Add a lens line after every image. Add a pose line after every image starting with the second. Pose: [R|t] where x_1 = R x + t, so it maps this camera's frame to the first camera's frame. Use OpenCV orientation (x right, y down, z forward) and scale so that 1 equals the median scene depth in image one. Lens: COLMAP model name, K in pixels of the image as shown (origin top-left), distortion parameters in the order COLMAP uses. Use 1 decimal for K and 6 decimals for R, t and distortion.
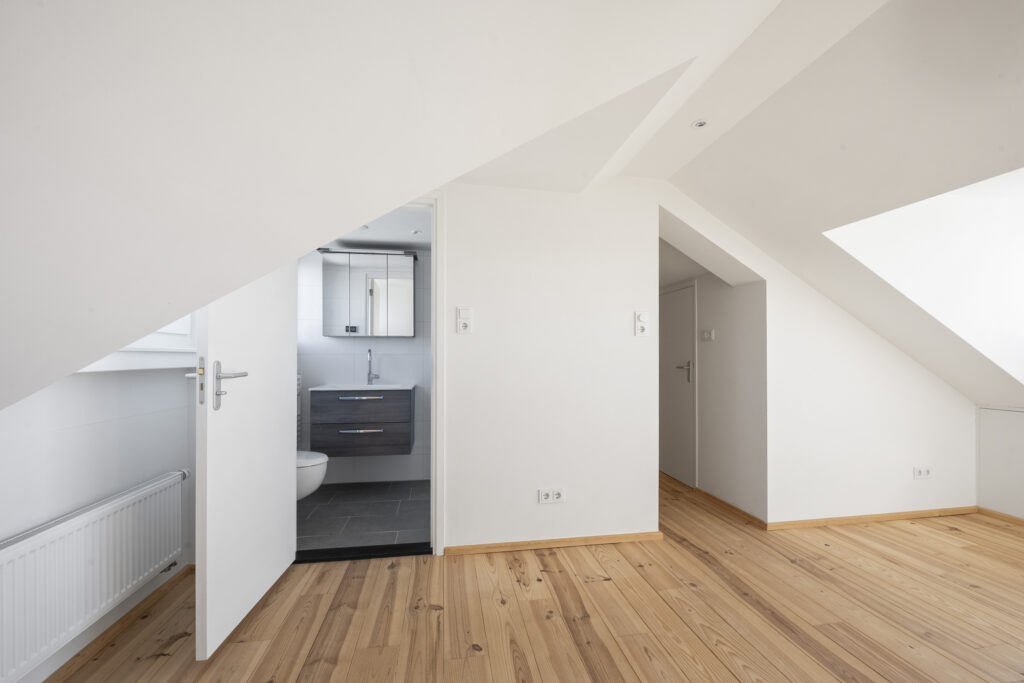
lens RADIAL K [[408.4, 0, 512.0], [0, 408.4, 341.5], [0, 0, 1]] dist [-0.009734, 0.000529]
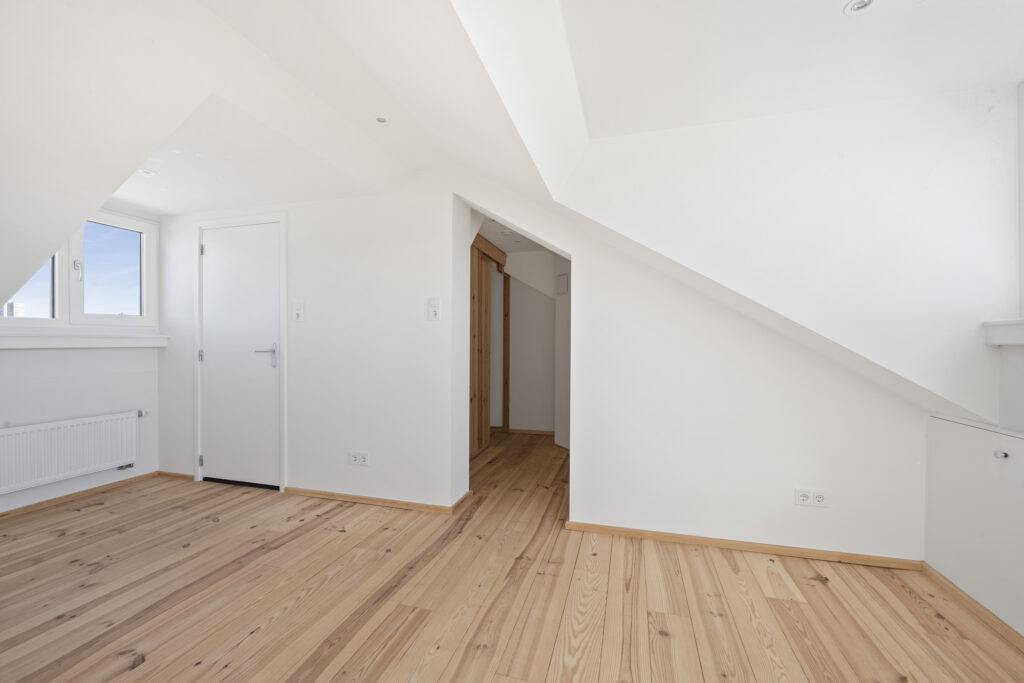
lens RADIAL K [[408.4, 0, 512.0], [0, 408.4, 341.5], [0, 0, 1]] dist [-0.009734, 0.000529]
pose [[0.902618, -0.003240, -0.430430, 1.101242], [0.019841, 0.999222, 0.034086, 0.026909], [0.429984, -0.039307, 0.901980, 0.193320]]
